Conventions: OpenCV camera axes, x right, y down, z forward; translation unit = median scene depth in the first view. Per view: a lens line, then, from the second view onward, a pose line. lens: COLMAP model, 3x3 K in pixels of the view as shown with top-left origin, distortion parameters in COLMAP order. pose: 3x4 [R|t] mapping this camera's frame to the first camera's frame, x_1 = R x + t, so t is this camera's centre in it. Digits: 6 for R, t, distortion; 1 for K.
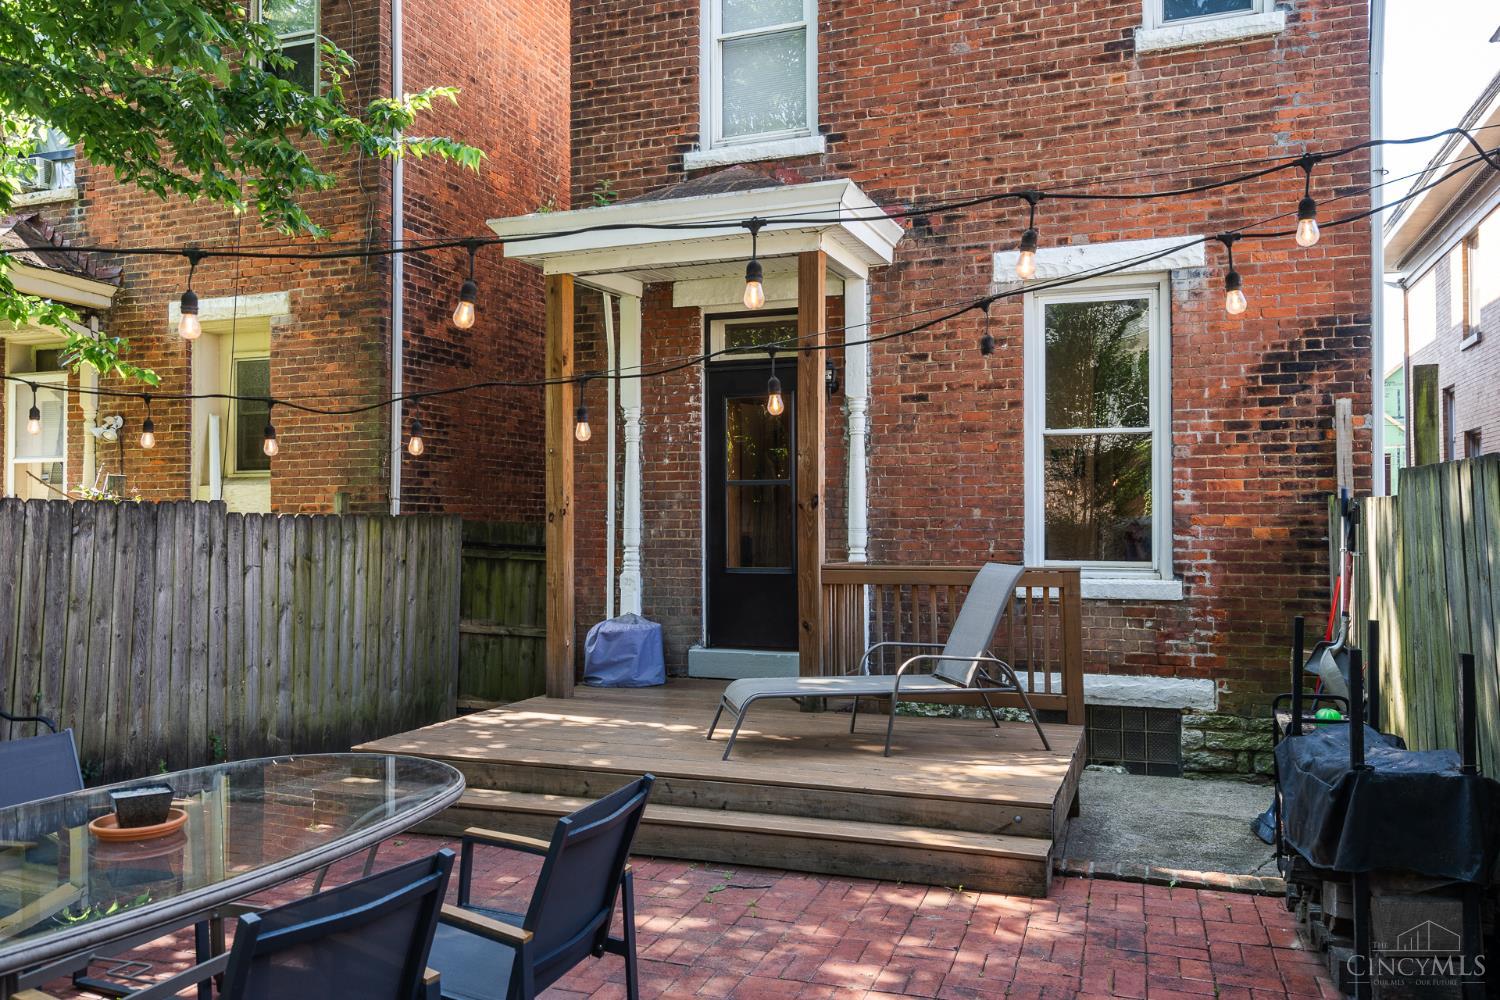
lens RADIAL K [[1097.5, 0, 744.0], [0, 1097.5, 491.7], [0, 0, 1]] dist [0.011625, 0.000988]
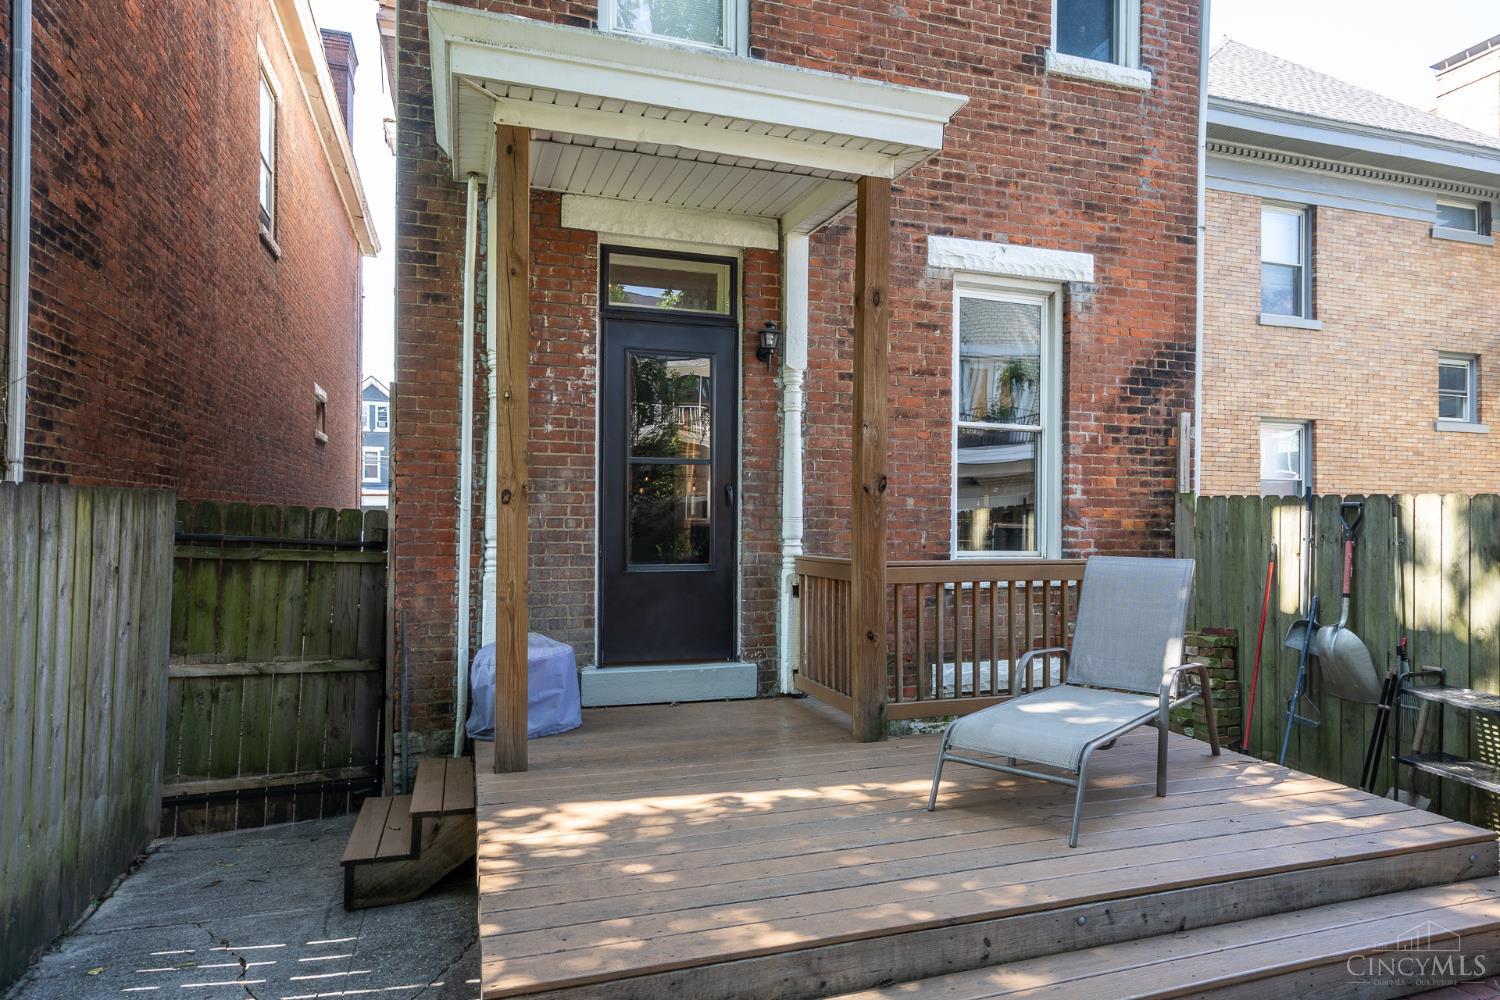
lens RADIAL K [[869.8, 0, 743.7], [0, 869.8, 505.5], [0, 0, 1]] dist [0.008345, -0.001095]
pose [[0.789541, 0.016418, 0.613478, -0.366217], [-0.026576, 0.999619, 0.007451, 0.019821], [-0.613122, -0.022187, 0.789677, 0.483874]]
